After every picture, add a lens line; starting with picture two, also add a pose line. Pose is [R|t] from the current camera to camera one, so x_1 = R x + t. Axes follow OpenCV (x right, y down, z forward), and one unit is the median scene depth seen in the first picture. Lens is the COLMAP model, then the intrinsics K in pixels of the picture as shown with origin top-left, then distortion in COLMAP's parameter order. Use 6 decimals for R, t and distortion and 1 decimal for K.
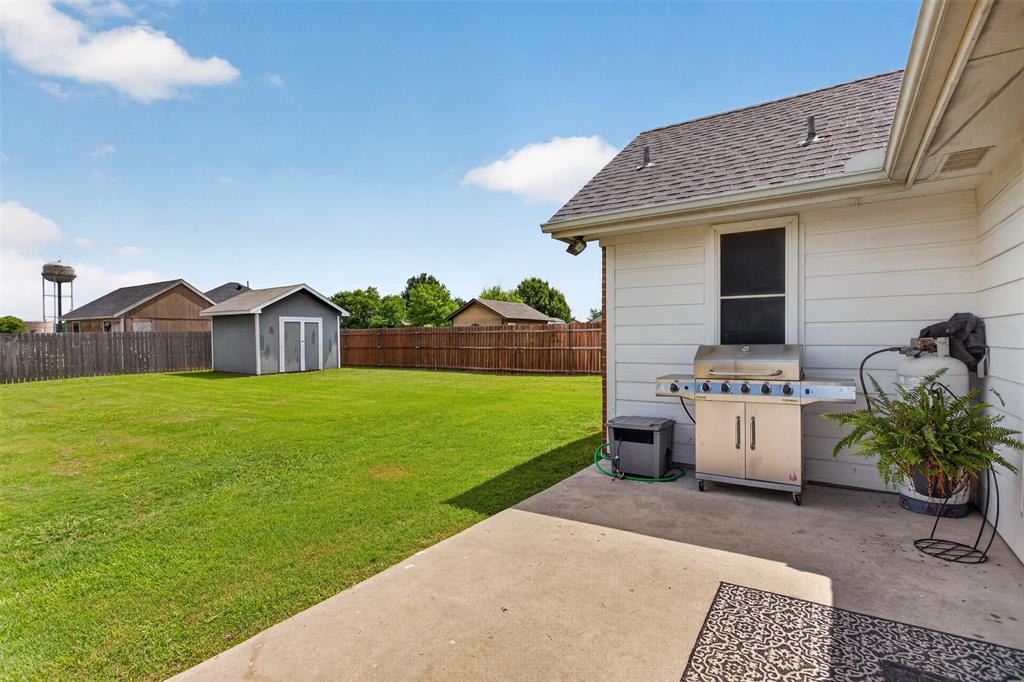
lens RADIAL K [[480.7, 0, 512.0], [0, 480.7, 341.0], [0, 0, 1]] dist [-0.000127, 0.000621]
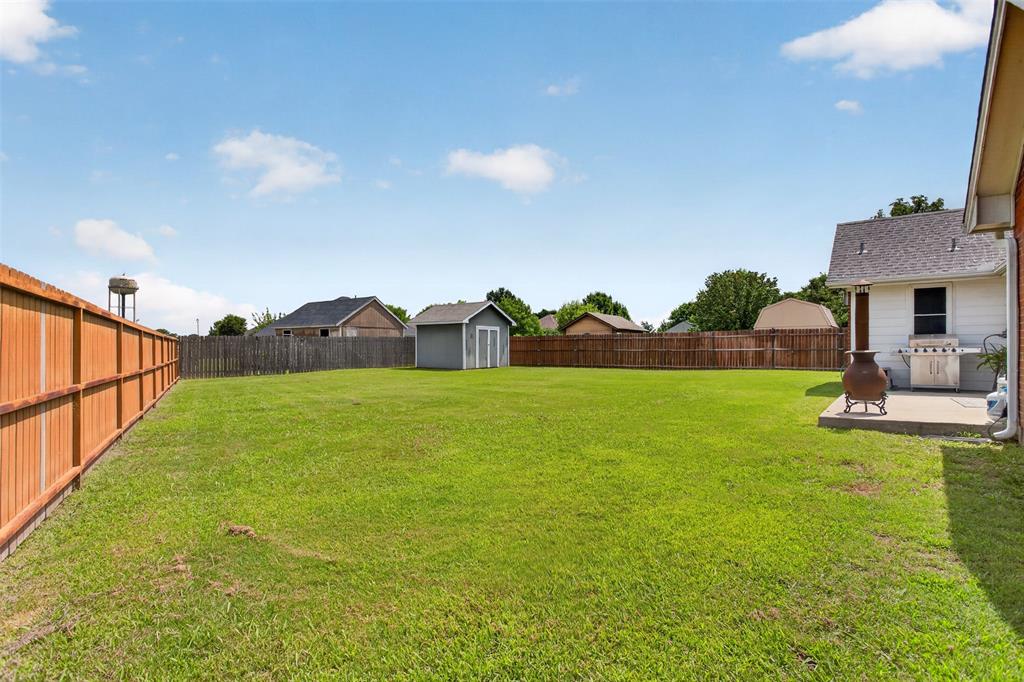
lens RADIAL K [[492.3, 0, 510.0], [0, 492.3, 348.1], [0, 0, 1]] dist [-0.002260, 0.000186]
pose [[0.998858, 0.006553, -0.047329, -0.297890], [-0.007119, 0.999905, -0.011805, 0.023705], [0.047247, 0.012129, 0.998810, -0.312155]]
